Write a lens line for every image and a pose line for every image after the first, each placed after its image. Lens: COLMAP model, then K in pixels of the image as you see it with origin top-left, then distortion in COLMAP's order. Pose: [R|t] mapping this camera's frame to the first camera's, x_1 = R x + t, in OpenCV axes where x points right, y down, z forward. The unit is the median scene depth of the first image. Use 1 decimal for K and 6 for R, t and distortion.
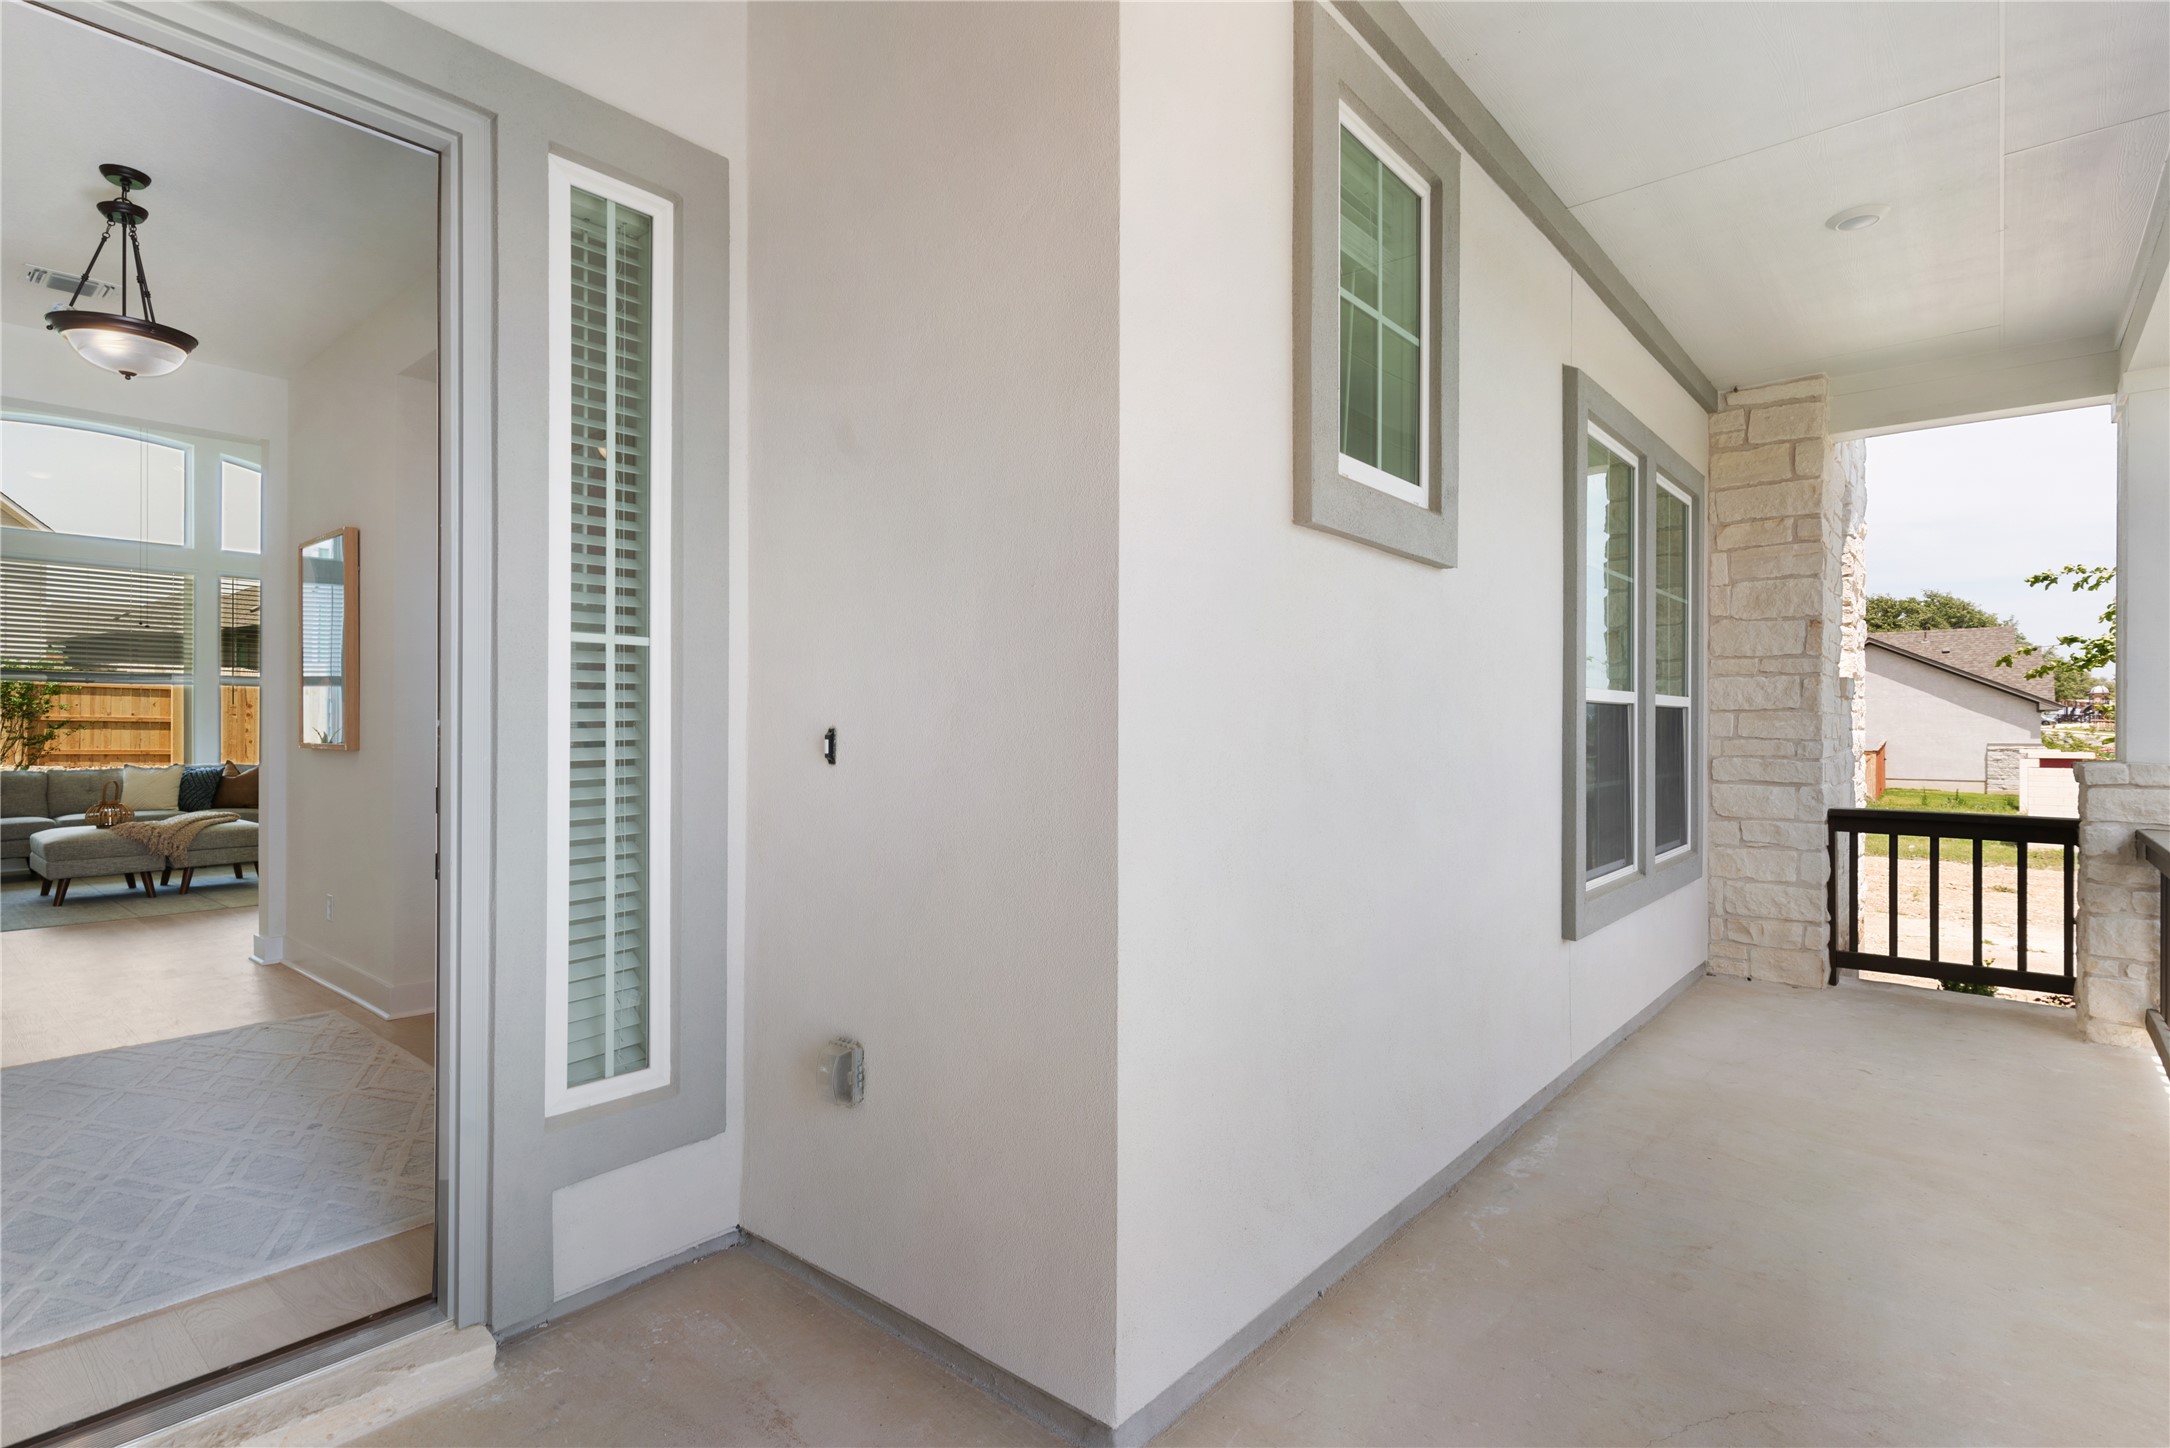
lens RADIAL K [[1055.5, 0, 1076.9], [0, 1055.5, 723.5], [0, 0, 1]] dist [0.001968, -0.000032]
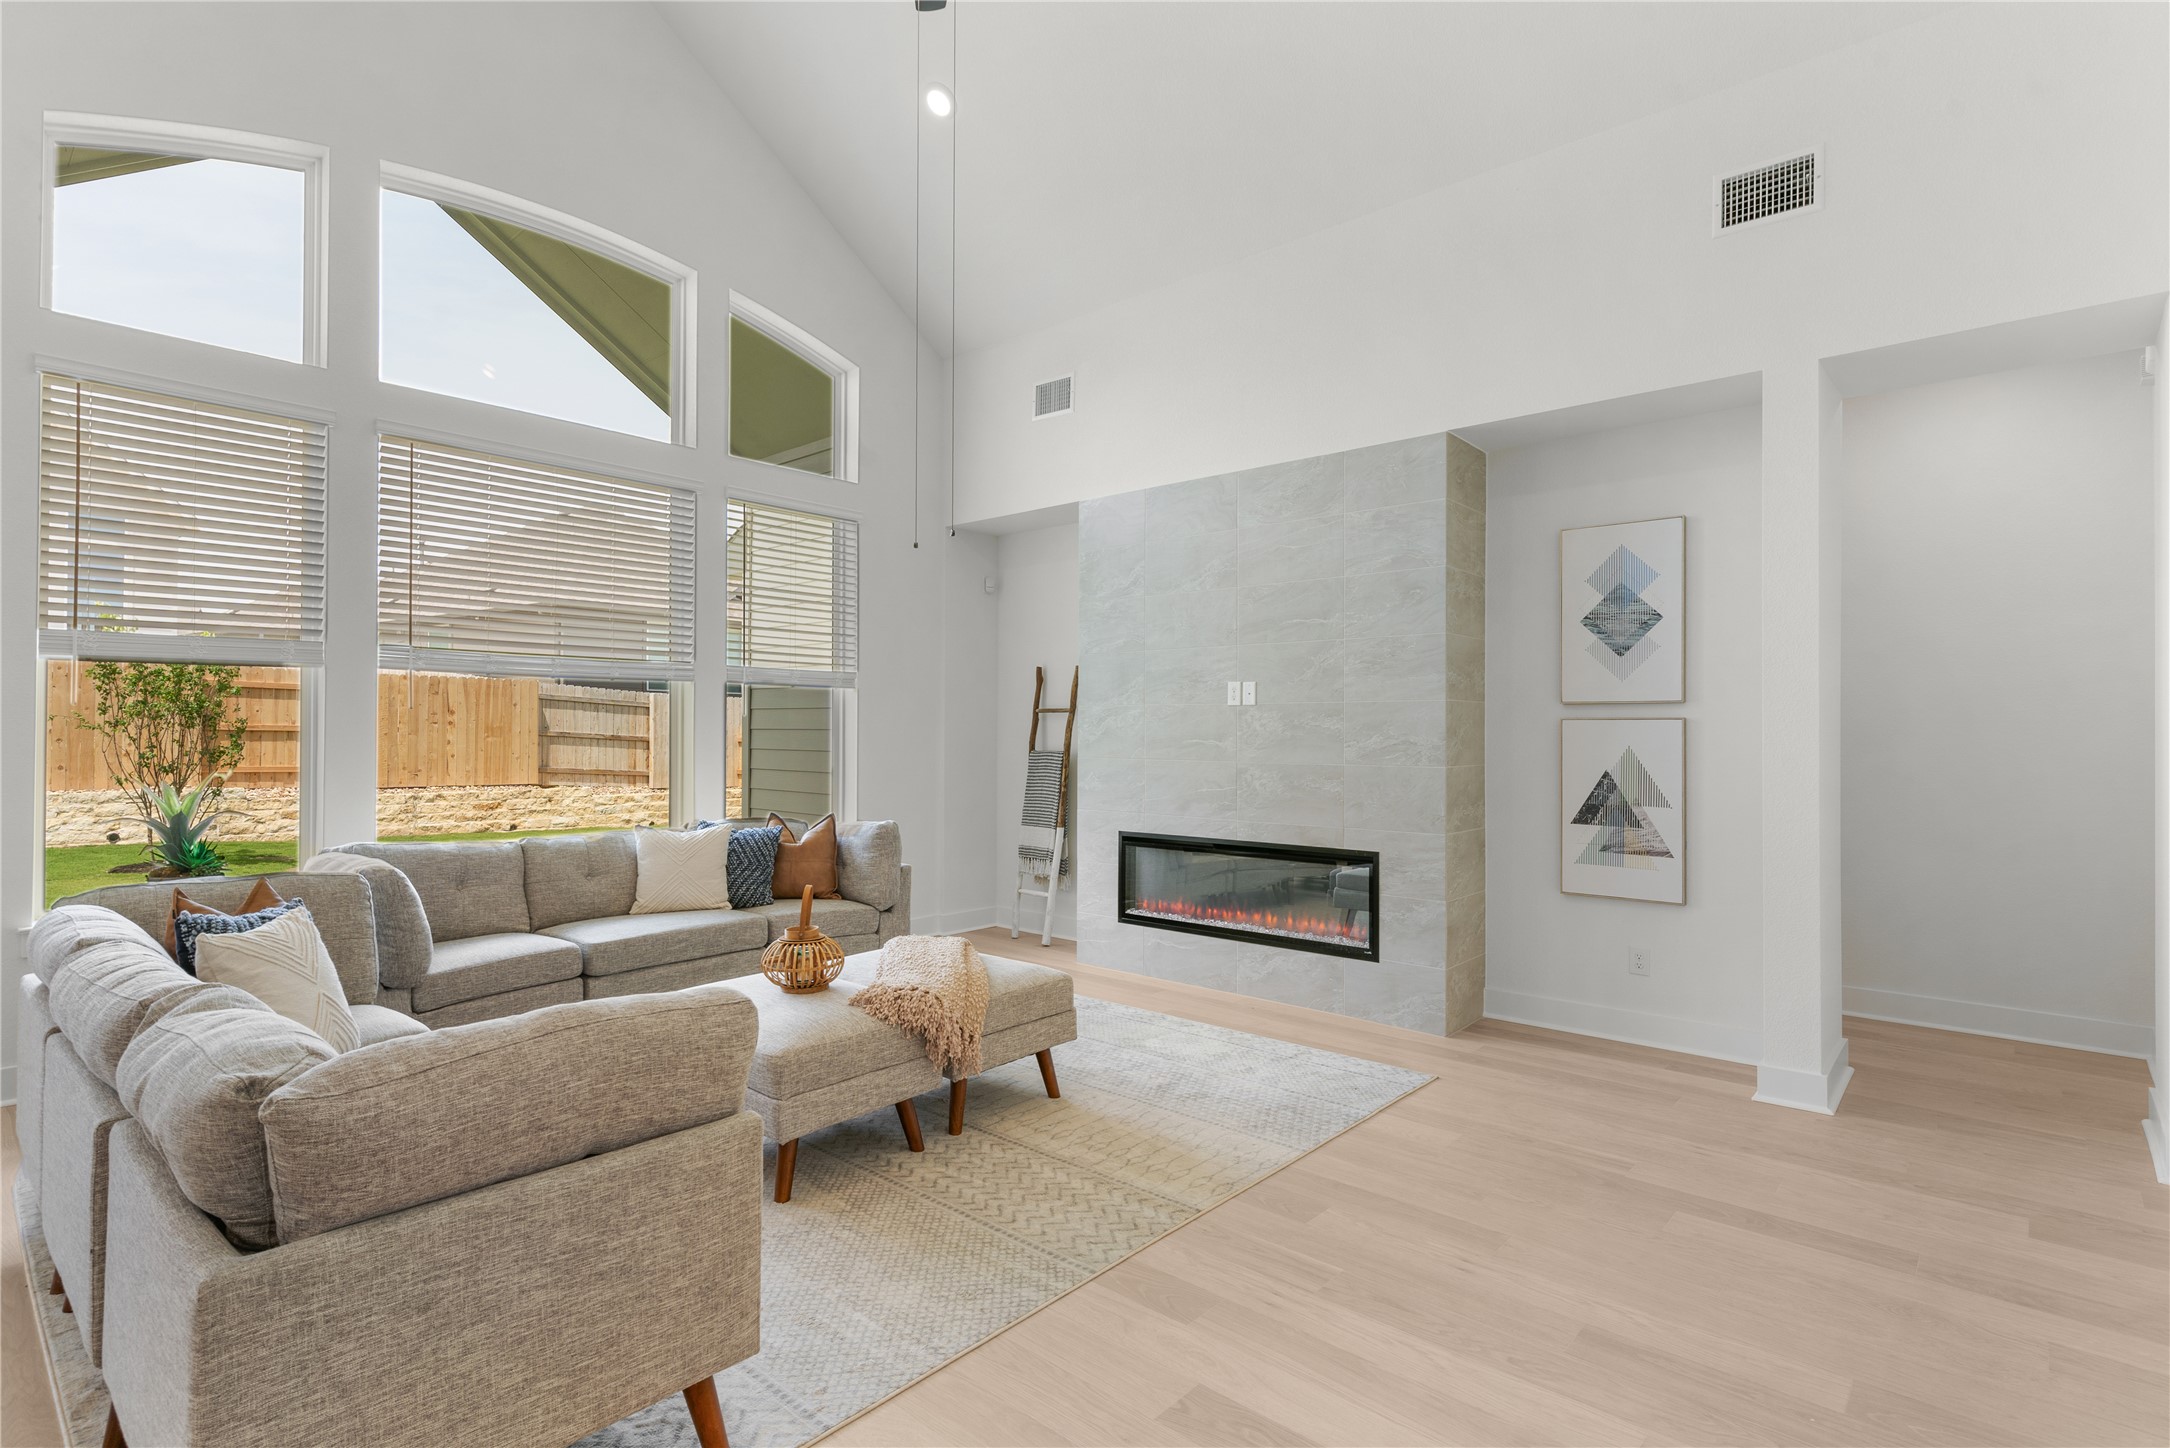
lens RADIAL K [[1055.5, 0, 1076.9], [0, 1055.5, 723.5], [0, 0, 1]] dist [0.001968, -0.000032]
pose [[0.999735, 0.001083, -0.022977, -0.330692], [-0.001189, 0.999989, -0.004573, -0.005450], [0.022972, 0.004599, 0.999726, 0.230608]]
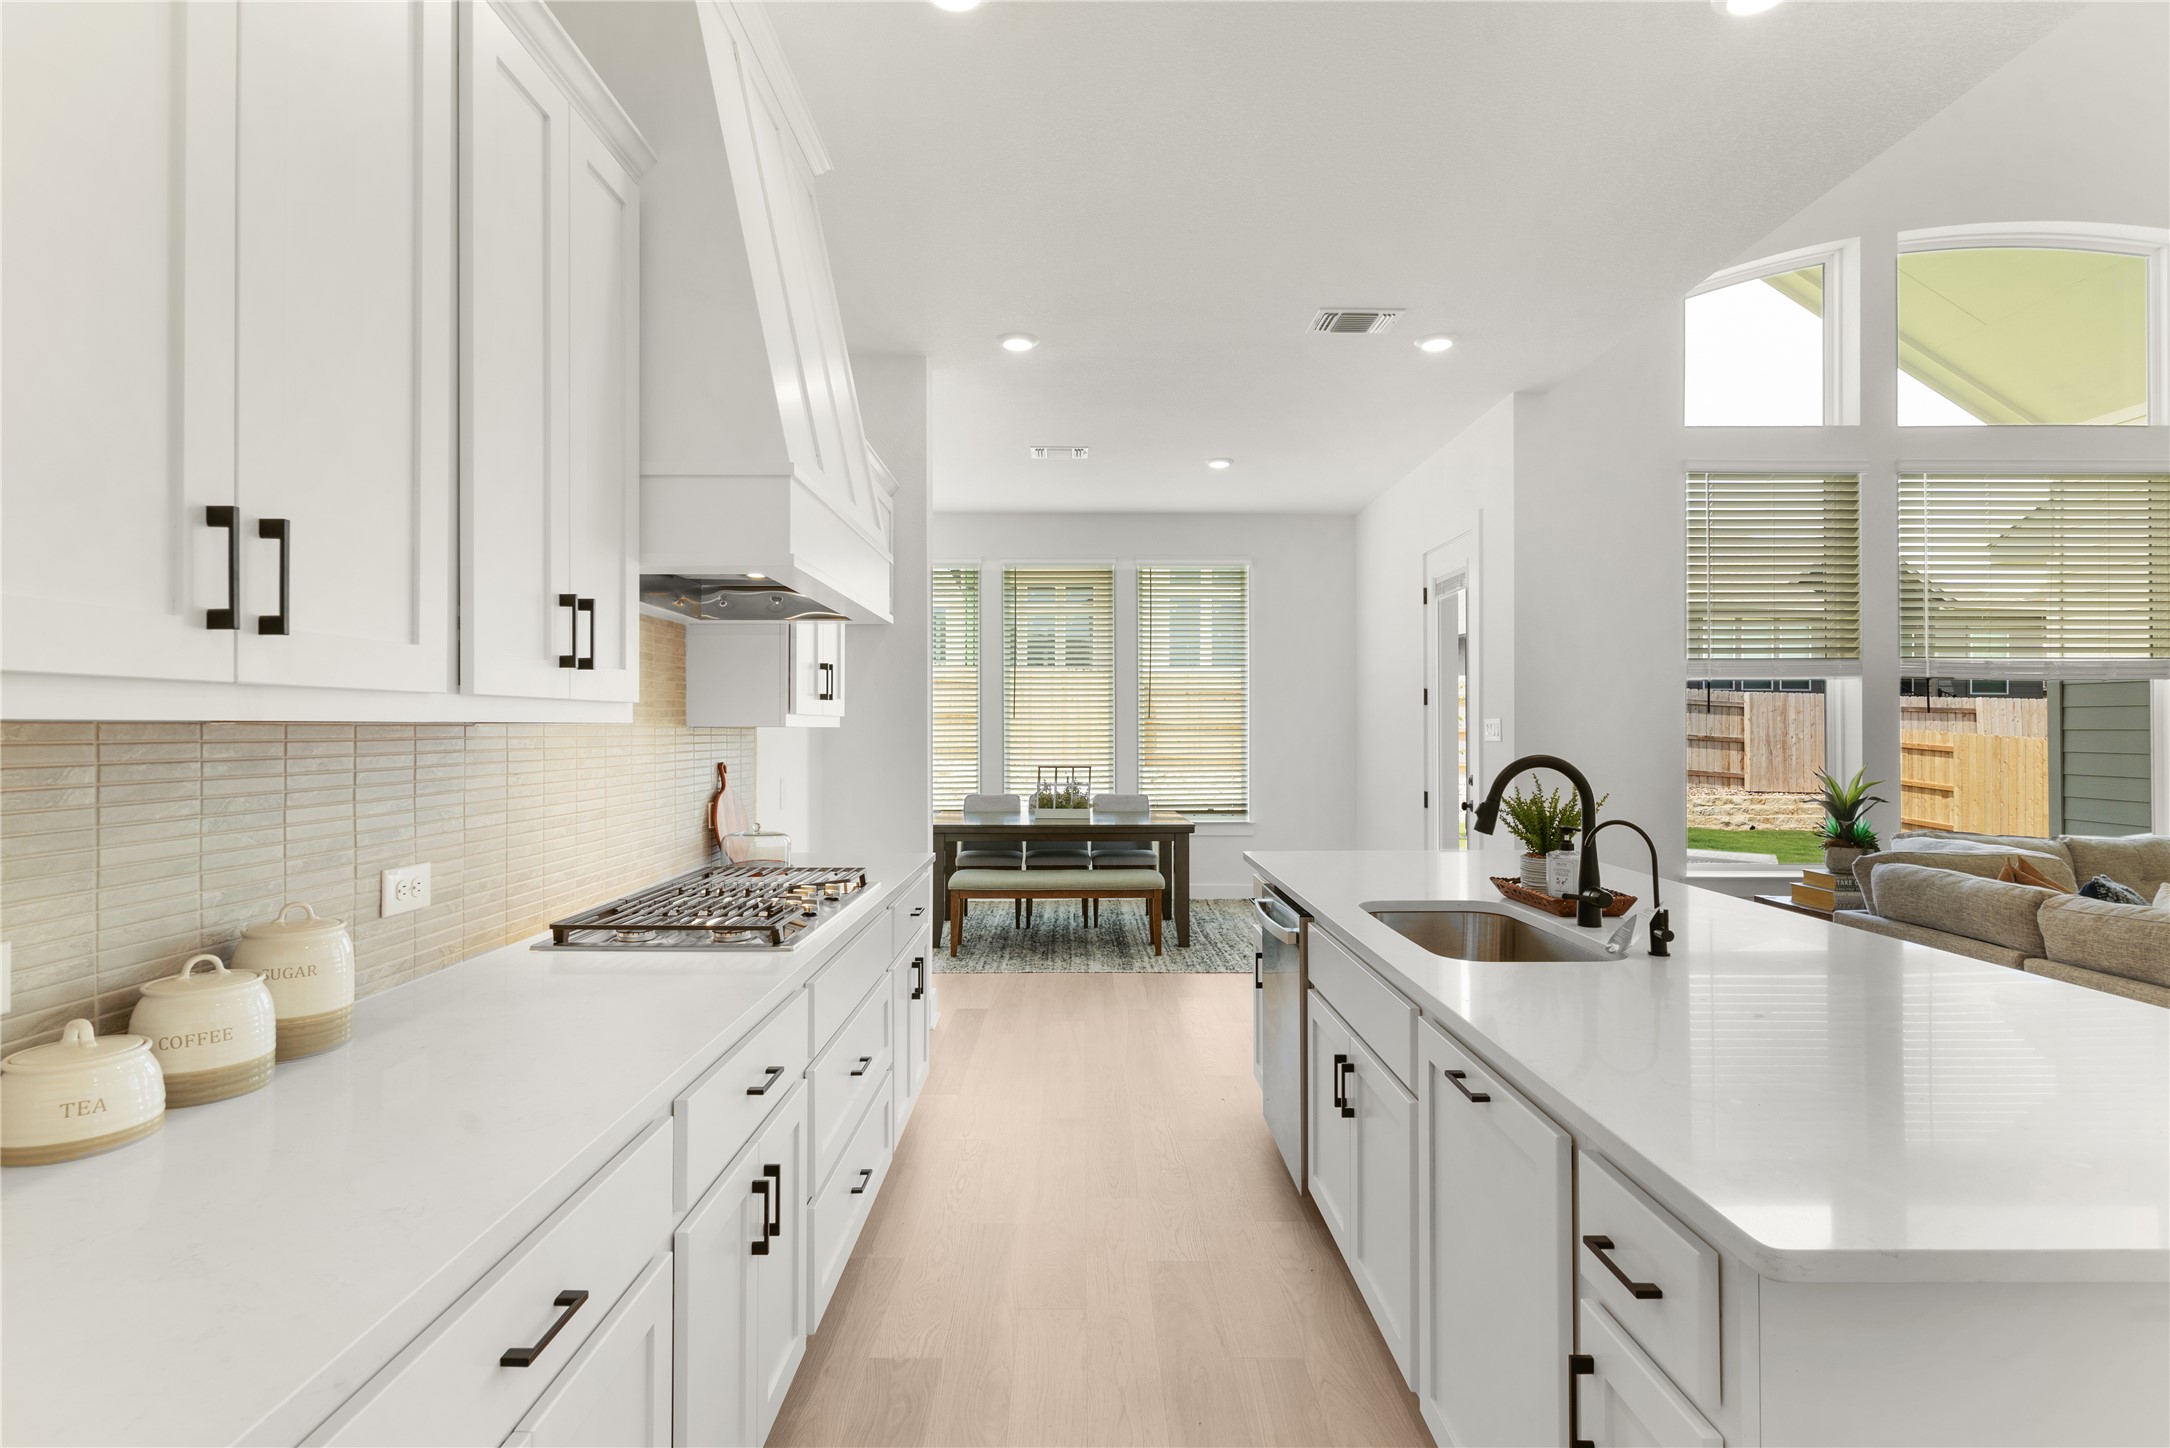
lens RADIAL K [[1055.5, 0, 1076.9], [0, 1055.5, 723.5], [0, 0, 1]] dist [0.001968, -0.000032]
pose [[0.649808, -0.005801, -0.760076, -0.429759], [0.002420, 0.999982, -0.005564, -0.006033], [0.760094, 0.001776, 0.649810, 0.122067]]
